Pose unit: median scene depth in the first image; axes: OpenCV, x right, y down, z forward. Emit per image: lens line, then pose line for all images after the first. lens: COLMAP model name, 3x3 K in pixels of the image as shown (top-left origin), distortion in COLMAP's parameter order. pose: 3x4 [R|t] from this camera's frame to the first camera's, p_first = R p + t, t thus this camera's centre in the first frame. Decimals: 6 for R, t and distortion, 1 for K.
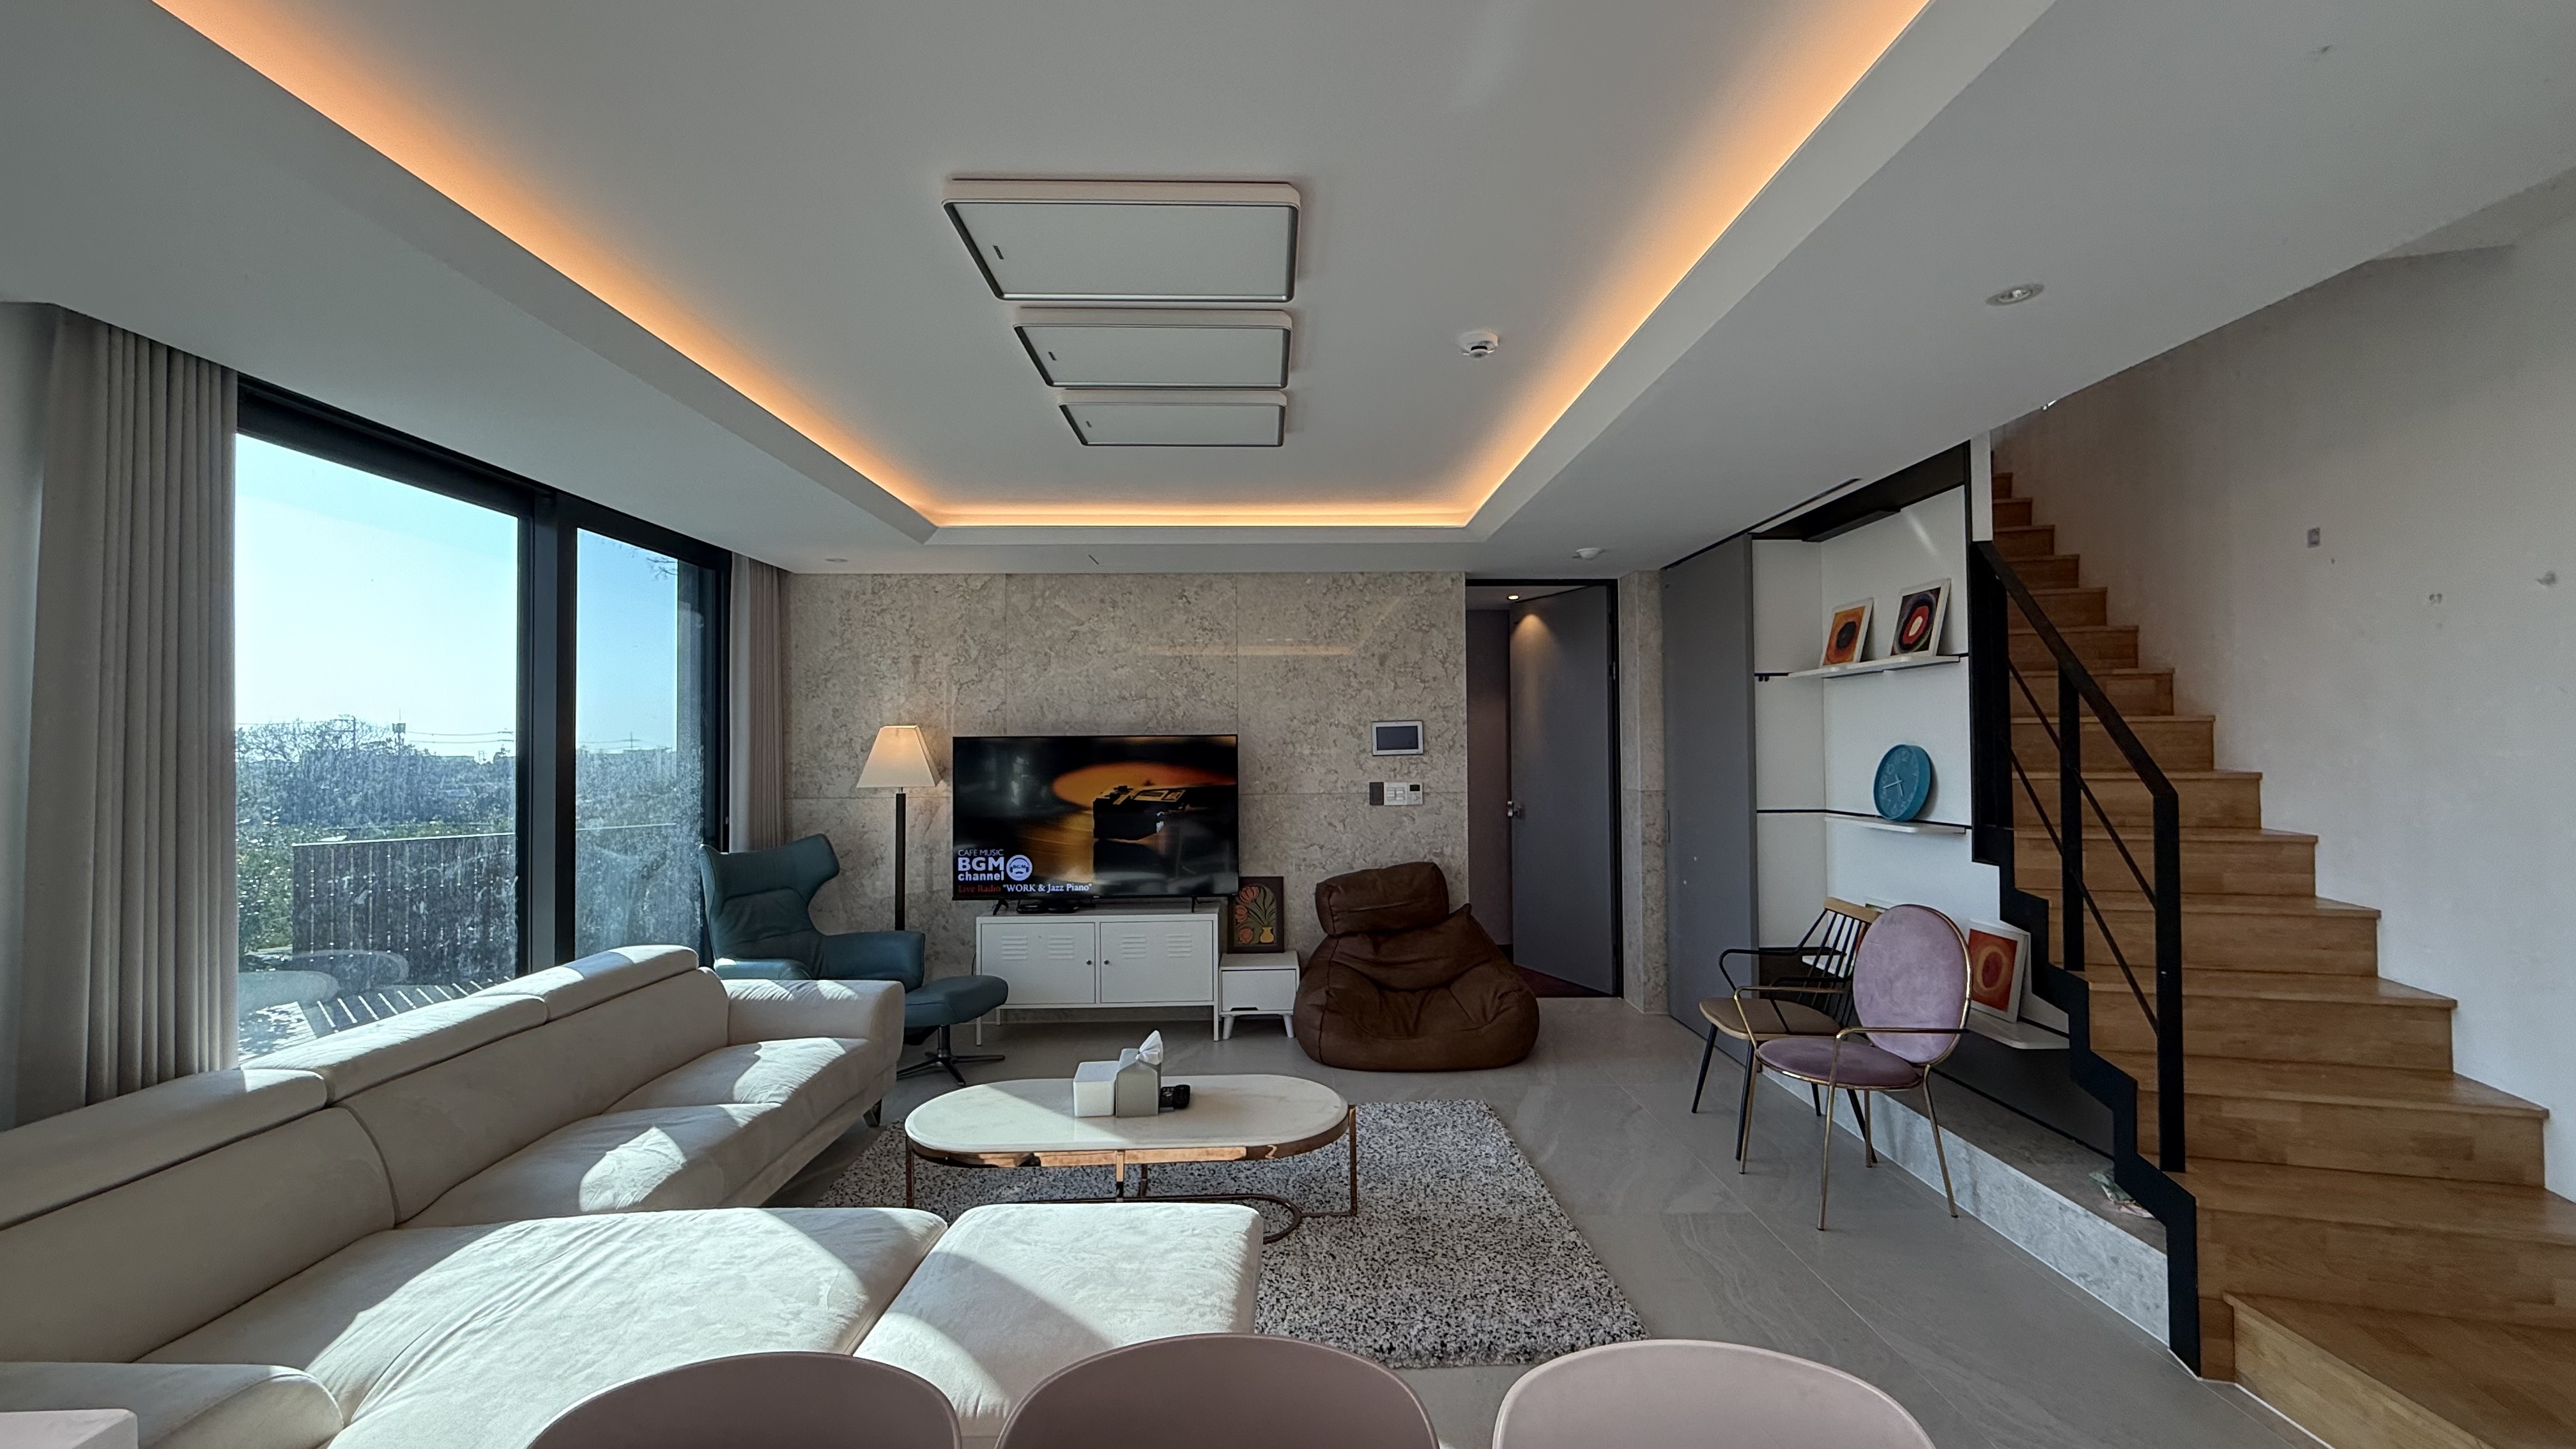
lens RADIAL K [[1041.1, 0, 1293.7], [0, 1041.1, 726.5], [0, 0, 1]] dist [-0.002529, 0.000508]
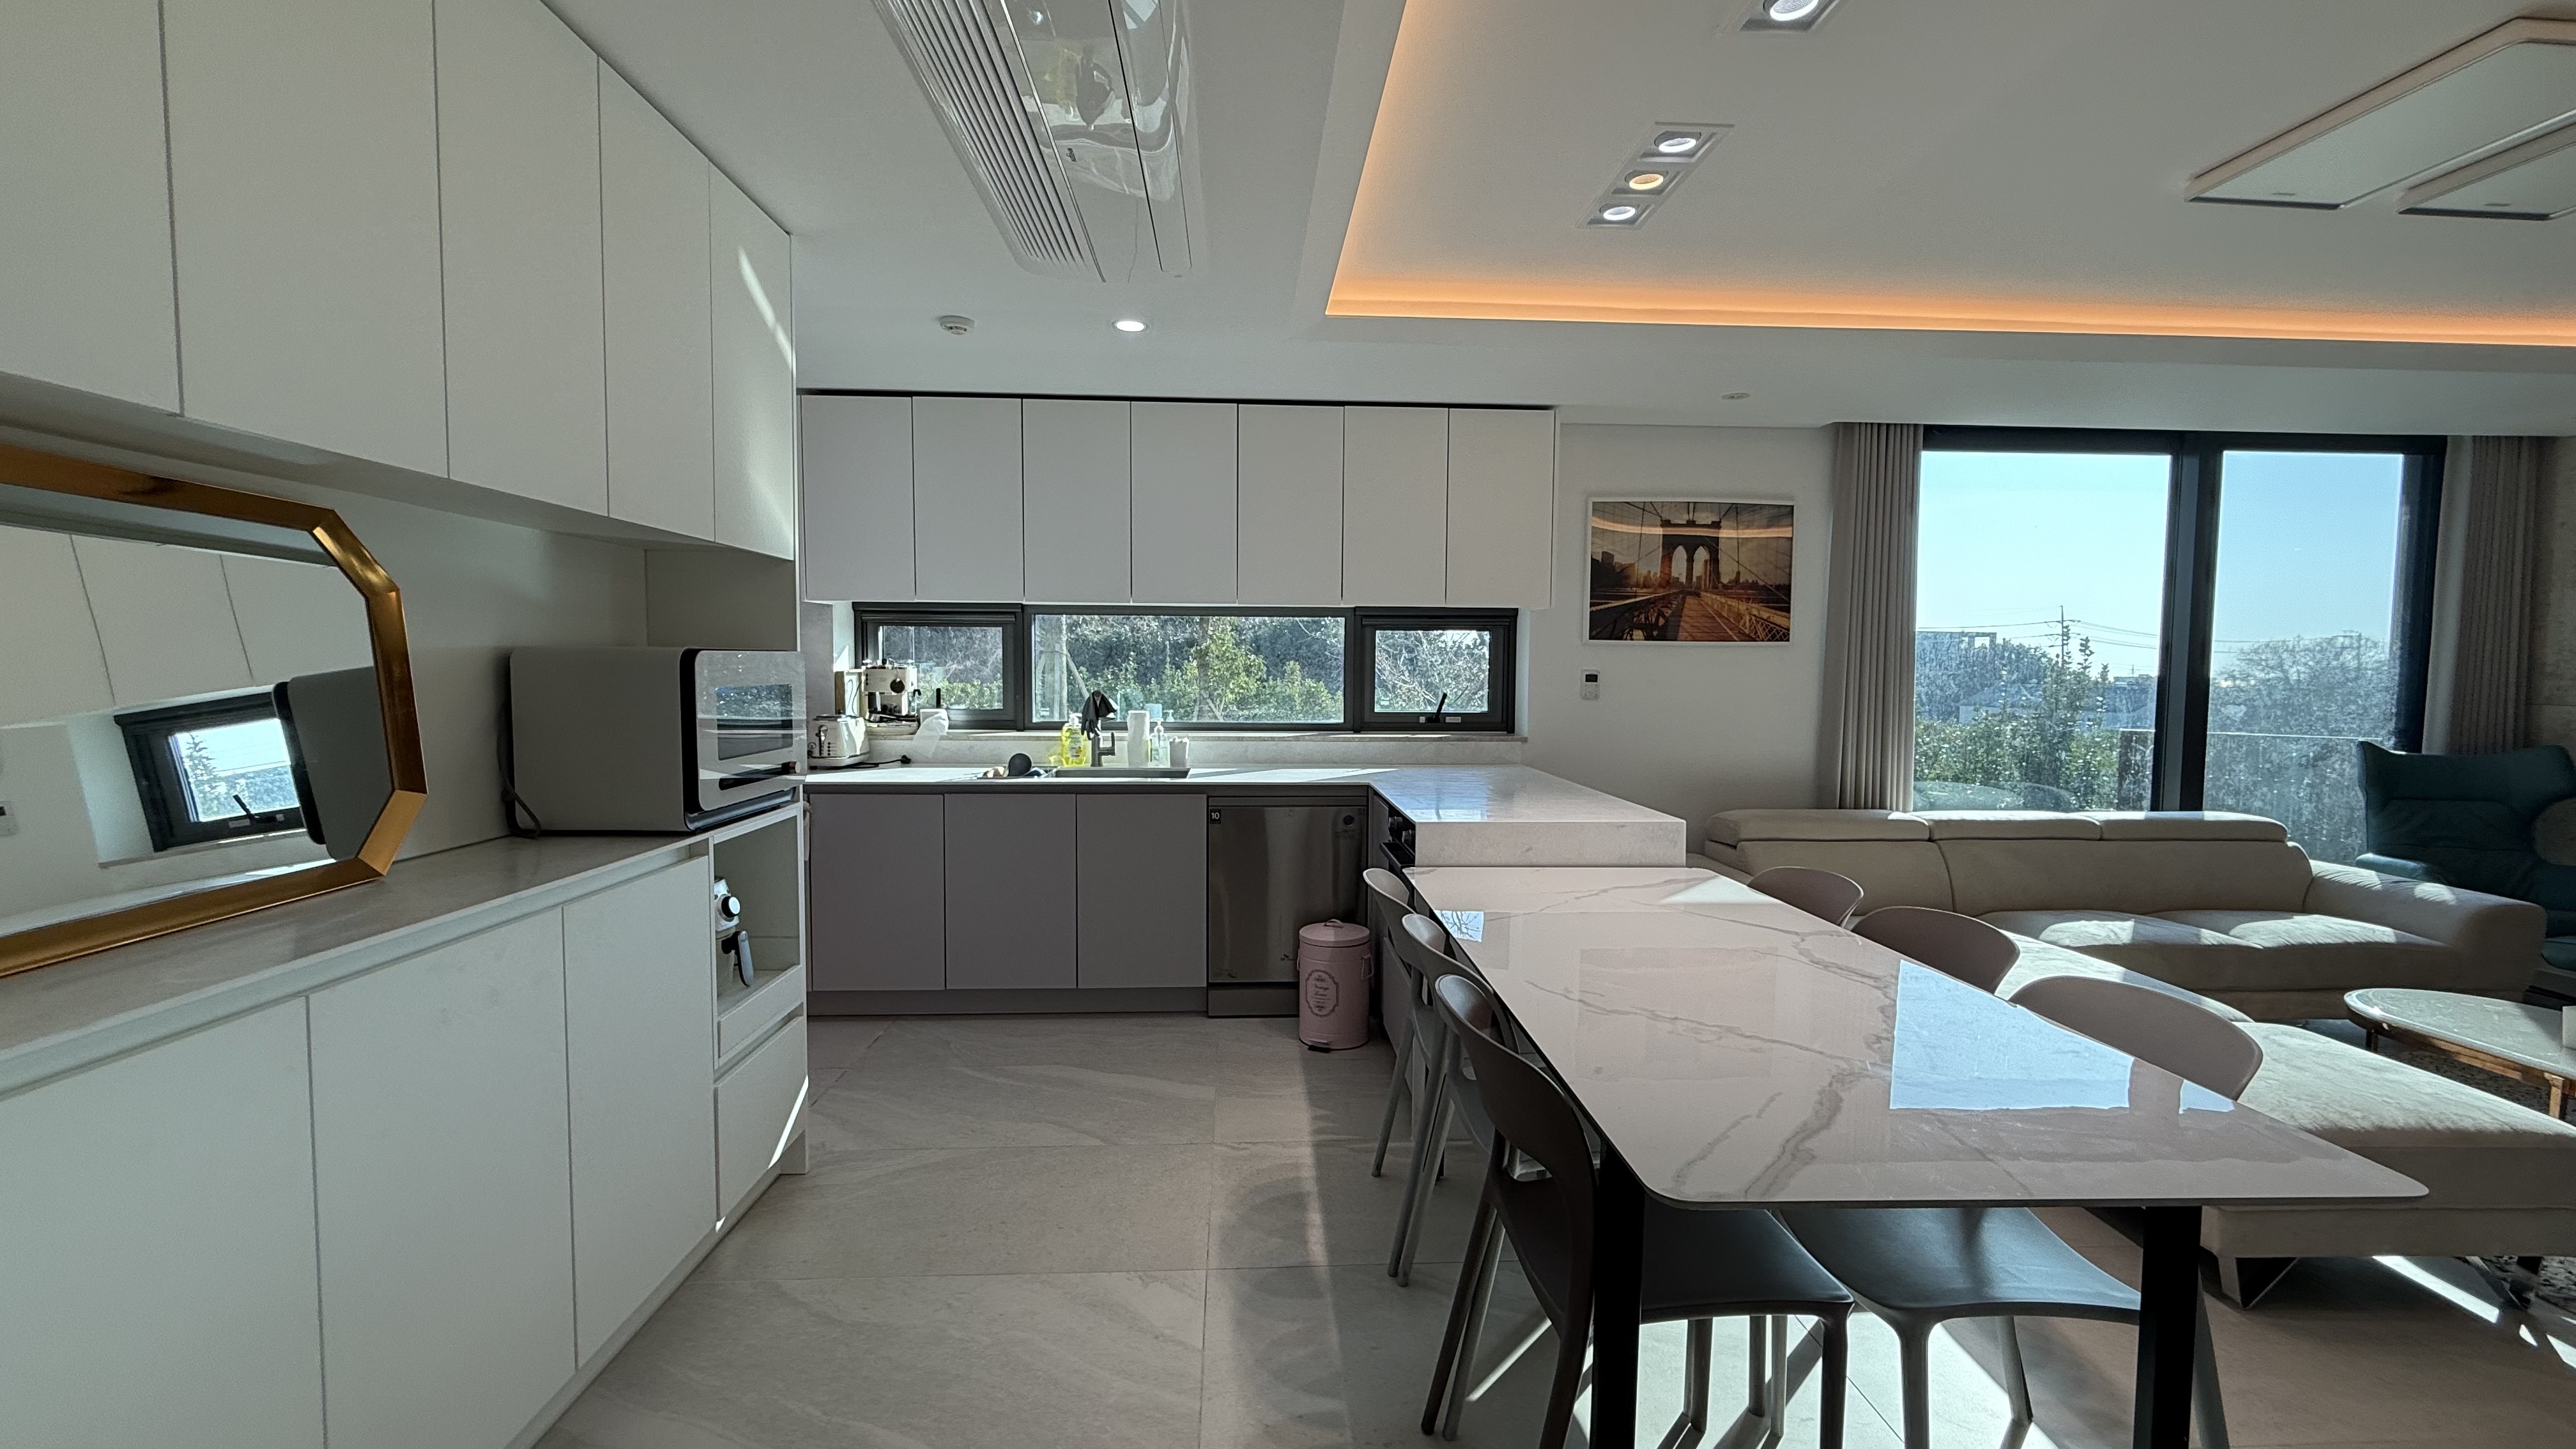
lens RADIAL K [[1041.1, 0, 1291.7], [0, 1041.1, 727.3], [0, 0, 1]] dist [-0.002529, 0.000508]
pose [[0.029176, 0.066987, -0.997327, 0.409843], [0.012291, 0.997652, 0.067368, 0.020993], [0.999499, -0.014223, 0.028284, -0.067537]]
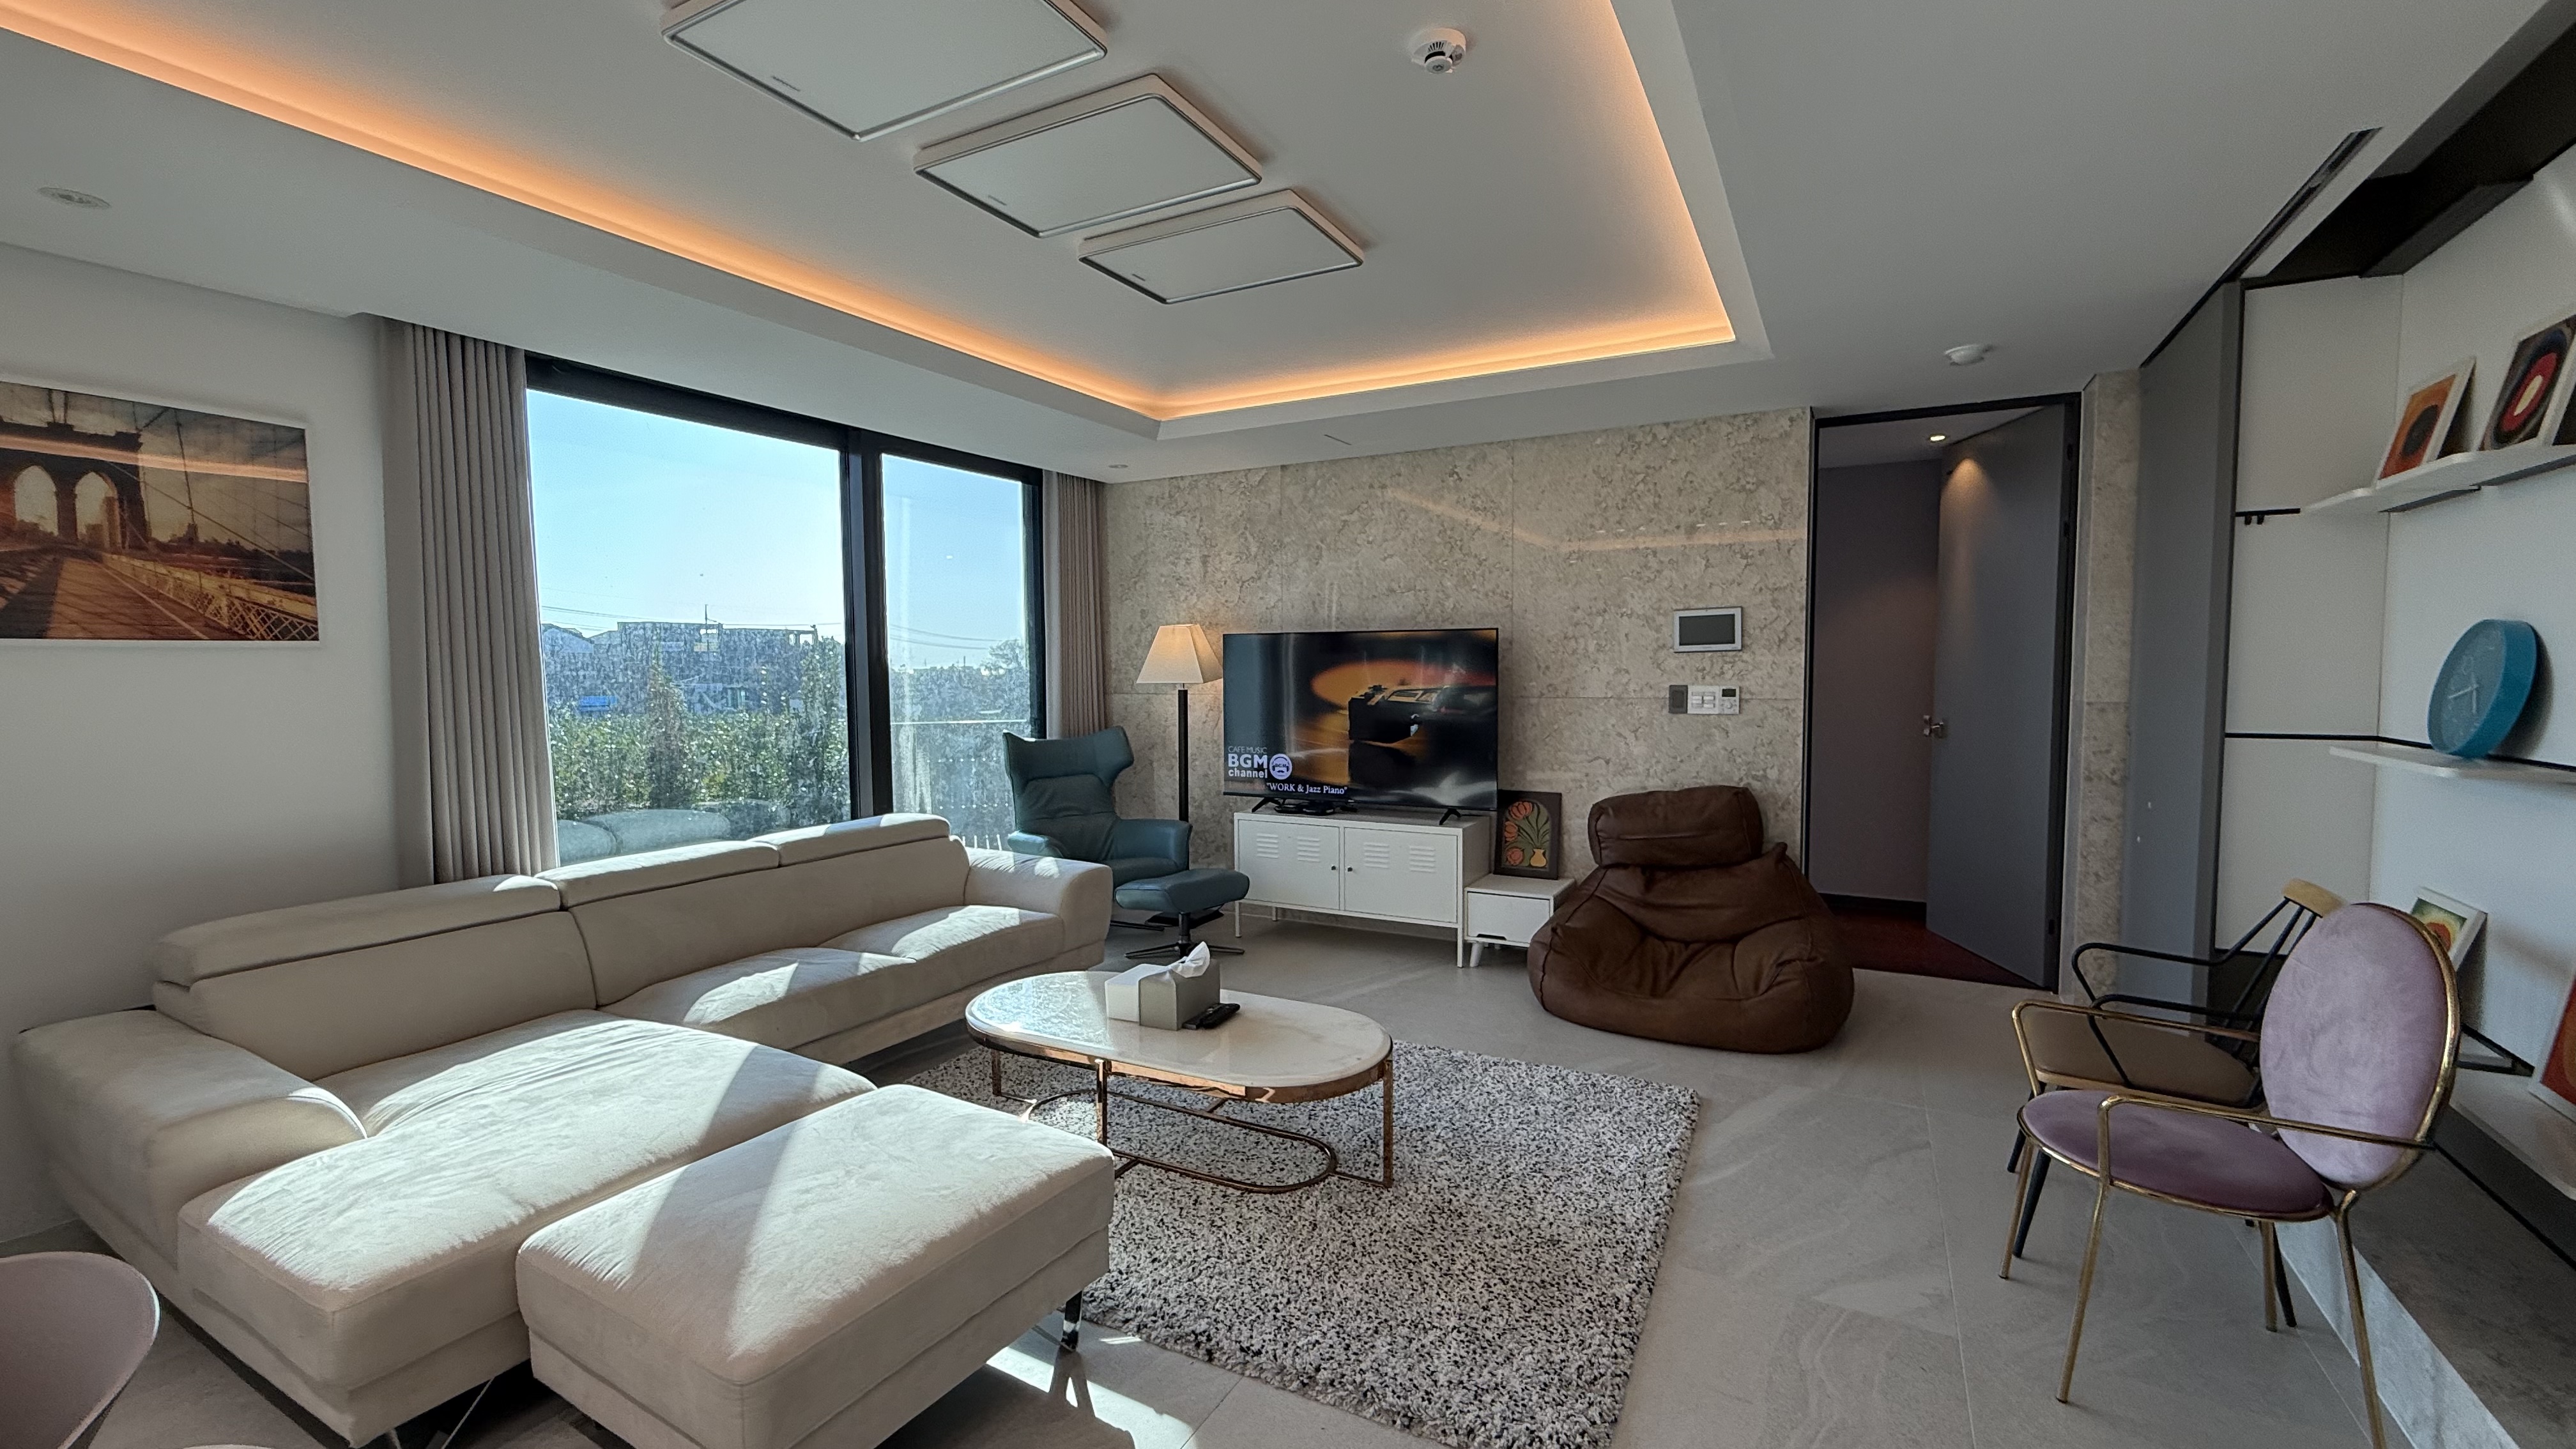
lens RADIAL K [[1041.1, 0, 1295.1], [0, 1041.1, 728.0], [0, 0, 1]] dist [-0.002529, 0.000508]
pose [[0.866139, 0.032782, -0.498726, 0.273247], [0.011124, 0.996335, 0.084810, 0.018052], [0.499679, -0.079005, 0.862600, 0.180674]]
